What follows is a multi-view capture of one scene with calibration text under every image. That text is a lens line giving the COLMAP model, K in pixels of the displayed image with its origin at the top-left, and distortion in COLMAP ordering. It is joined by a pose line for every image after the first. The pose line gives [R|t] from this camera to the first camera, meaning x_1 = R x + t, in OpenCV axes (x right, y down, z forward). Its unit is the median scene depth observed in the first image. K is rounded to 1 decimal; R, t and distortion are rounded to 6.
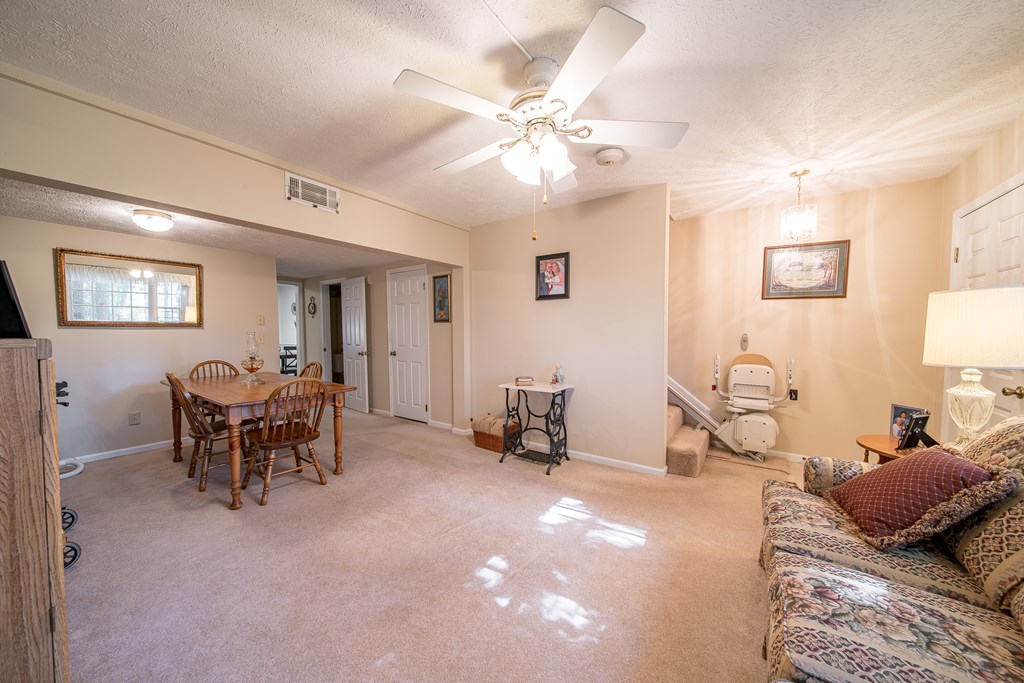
lens RADIAL K [[355.0, 0, 510.5], [0, 355.0, 344.8], [0, 0, 1]] dist [0.000574, -0.001370]
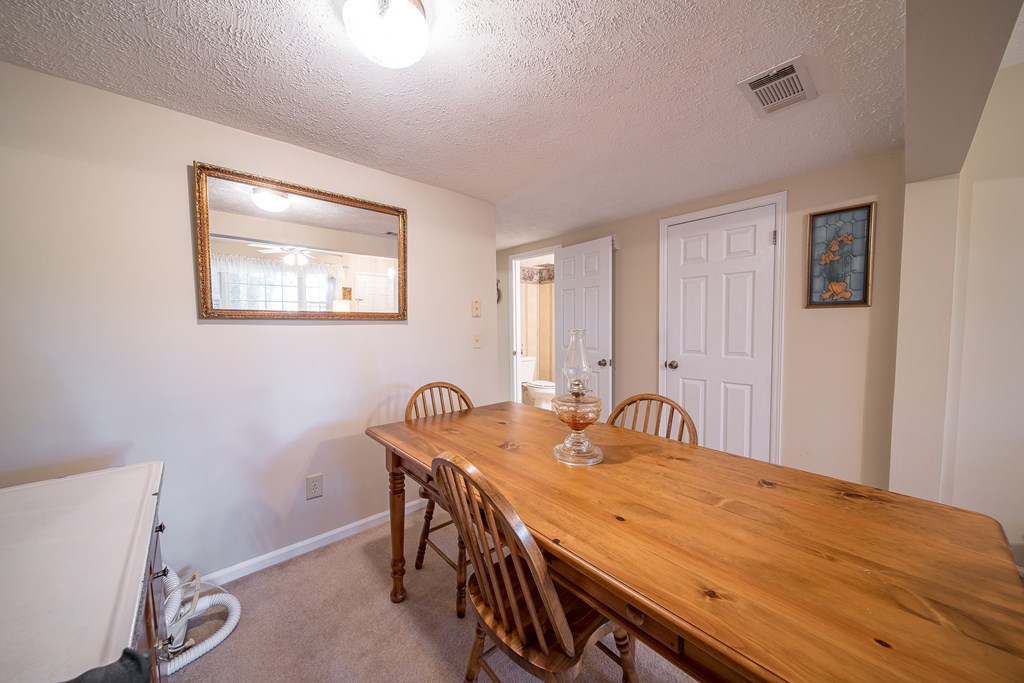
lens RADIAL K [[355.0, 0, 510.6], [0, 355.0, 345.0], [0, 0, 1]] dist [0.000574, -0.001370]
pose [[0.973996, 0.005911, -0.226487, -0.592975], [-0.002911, 0.999904, 0.013581, -0.019565], [0.226546, -0.012568, 0.973919, 0.494972]]
